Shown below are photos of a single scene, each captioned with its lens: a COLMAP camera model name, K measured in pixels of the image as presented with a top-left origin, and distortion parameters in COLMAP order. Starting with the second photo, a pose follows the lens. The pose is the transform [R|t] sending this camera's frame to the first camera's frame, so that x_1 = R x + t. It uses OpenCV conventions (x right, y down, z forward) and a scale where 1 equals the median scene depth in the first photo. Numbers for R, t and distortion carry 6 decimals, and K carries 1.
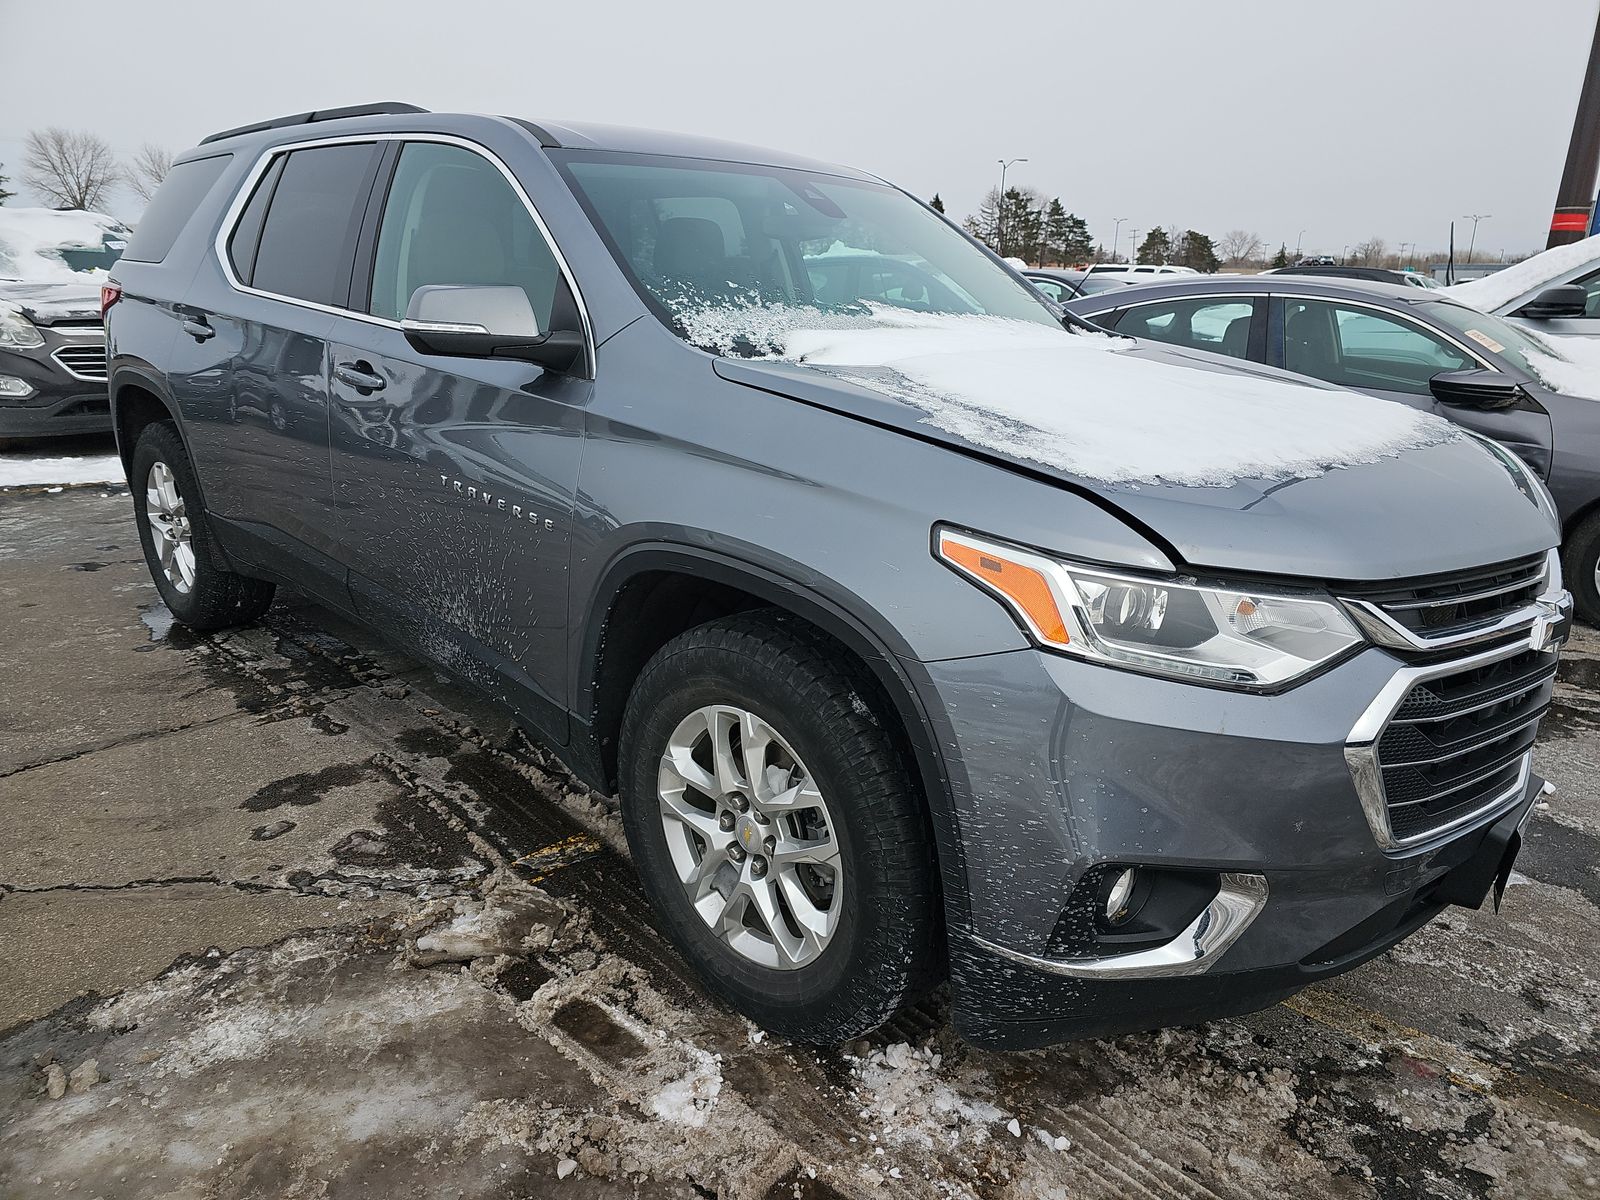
lens RADIAL K [[1080.3, 0, 776.7], [0, 1080.3, 600.0], [0, 0, 1]] dist [0.005019, -0.000633]
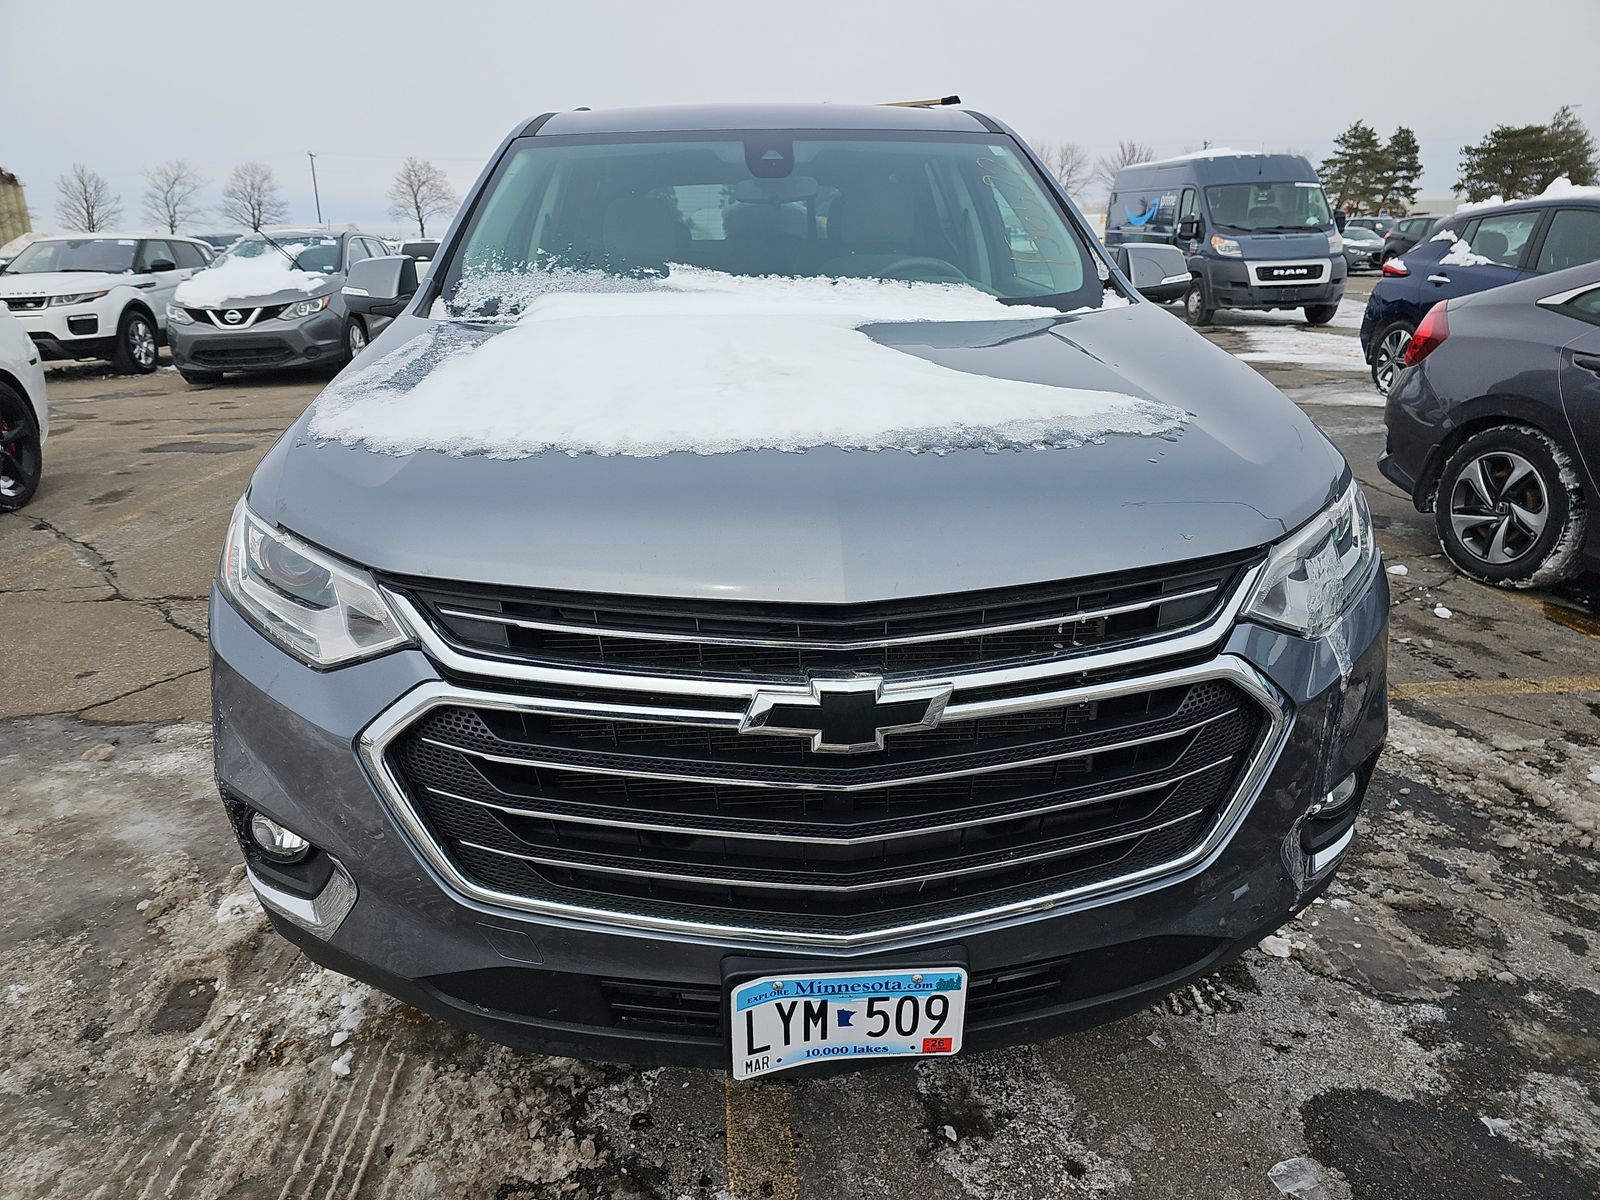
lens RADIAL K [[1080.3, 0, 776.7], [0, 1080.3, 600.0], [0, 0, 1]] dist [0.005019, -0.000633]
pose [[0.727207, 0.185878, -0.660772, 1.016944], [-0.170409, 0.981389, 0.088526, -0.094483], [0.664929, 0.048224, 0.745348, 0.408340]]
